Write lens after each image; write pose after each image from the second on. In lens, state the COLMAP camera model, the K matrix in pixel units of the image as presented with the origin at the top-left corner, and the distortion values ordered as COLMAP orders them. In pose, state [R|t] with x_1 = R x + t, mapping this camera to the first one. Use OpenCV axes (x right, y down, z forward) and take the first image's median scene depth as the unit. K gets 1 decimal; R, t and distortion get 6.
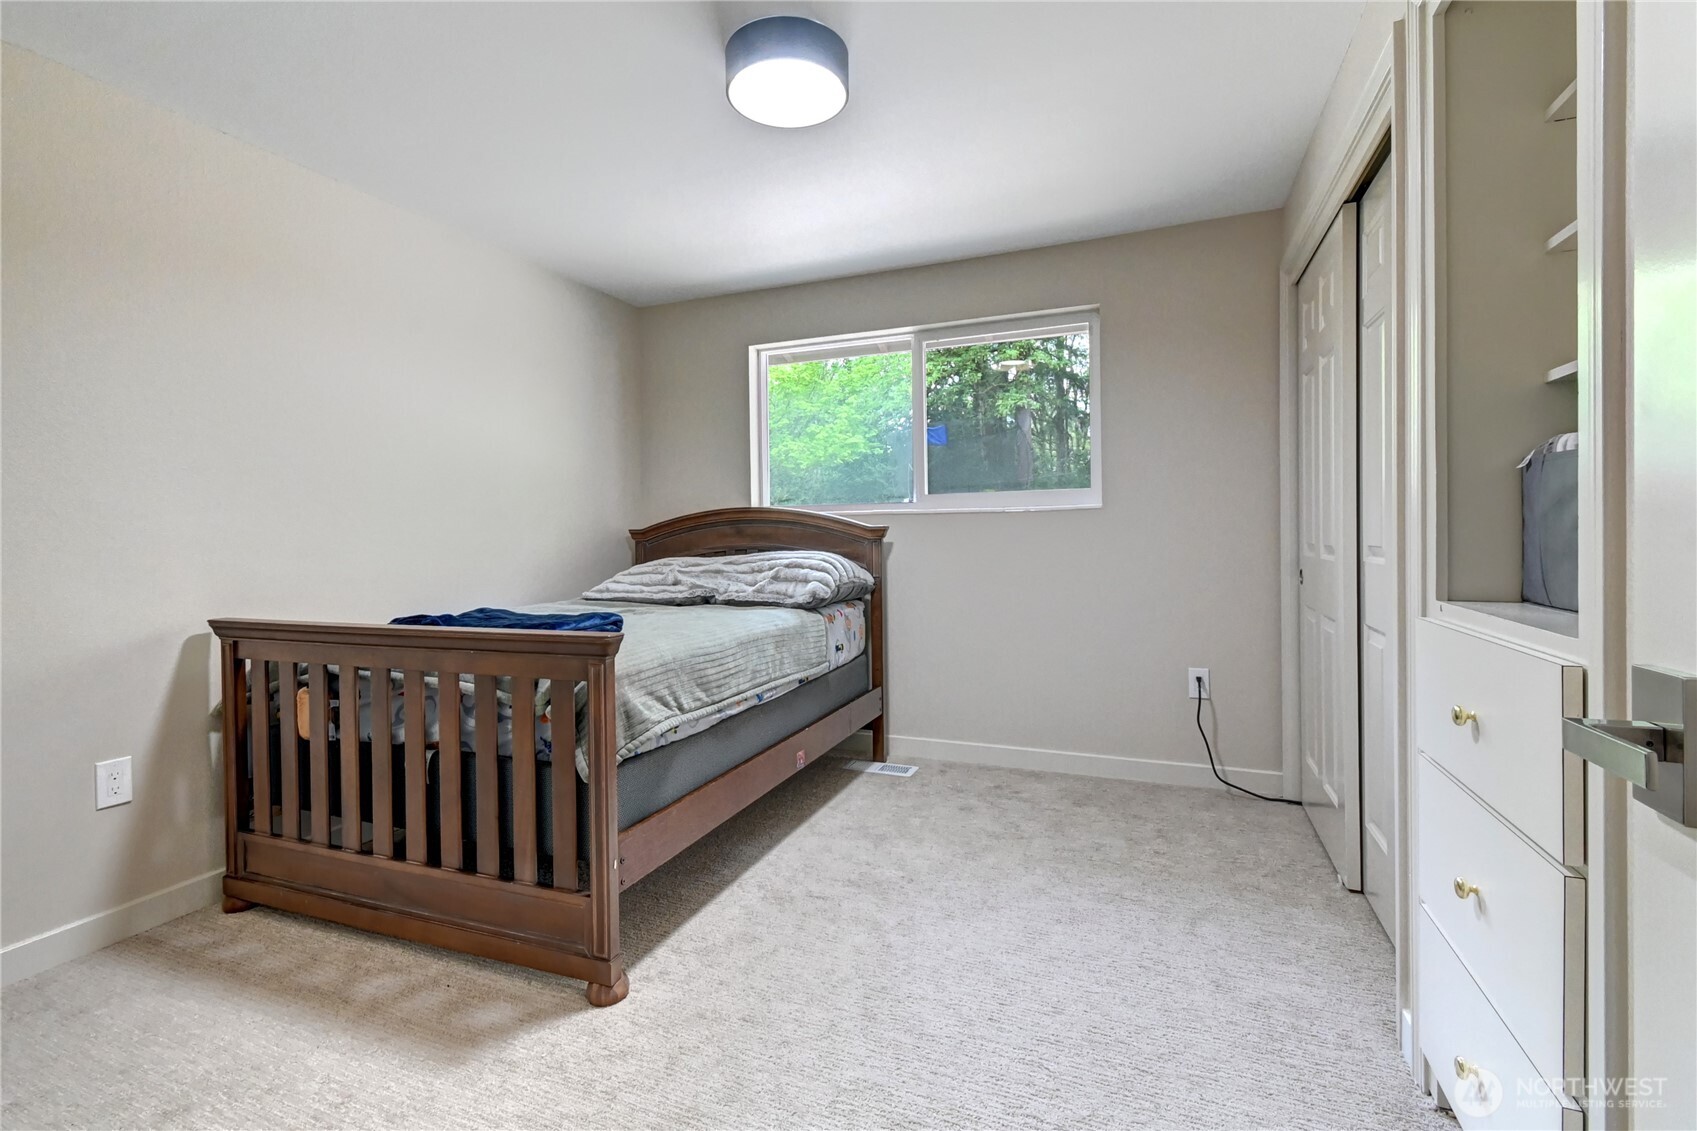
lens RADIAL K [[749.8, 0, 871.8], [0, 749.8, 547.2], [0, 0, 1]] dist [0.001496, 0.000169]
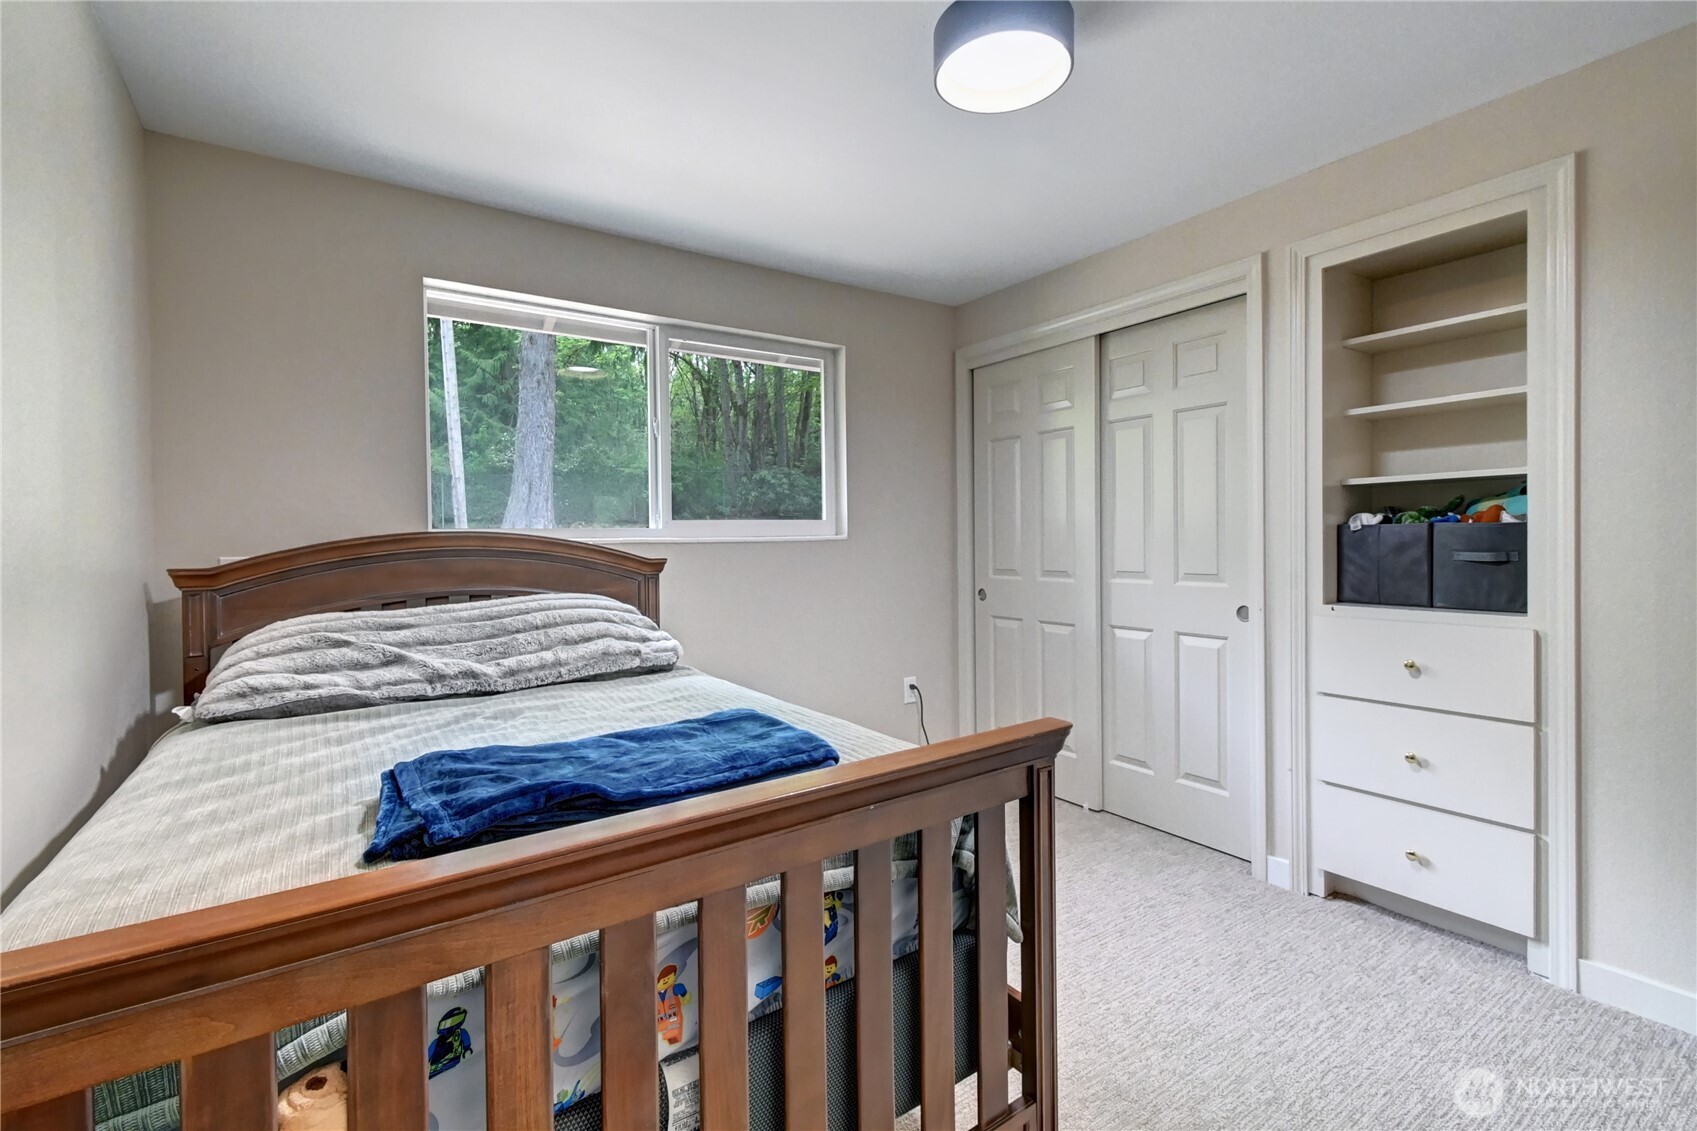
lens RADIAL K [[749.8, 0, 871.8], [0, 749.8, 547.2], [0, 0, 1]] dist [0.001496, 0.000169]
pose [[0.563065, -0.000303, 0.826413, -0.511833], [0.018801, 0.999746, -0.012443, -0.025093], [-0.826199, 0.022544, 0.562928, 0.349876]]
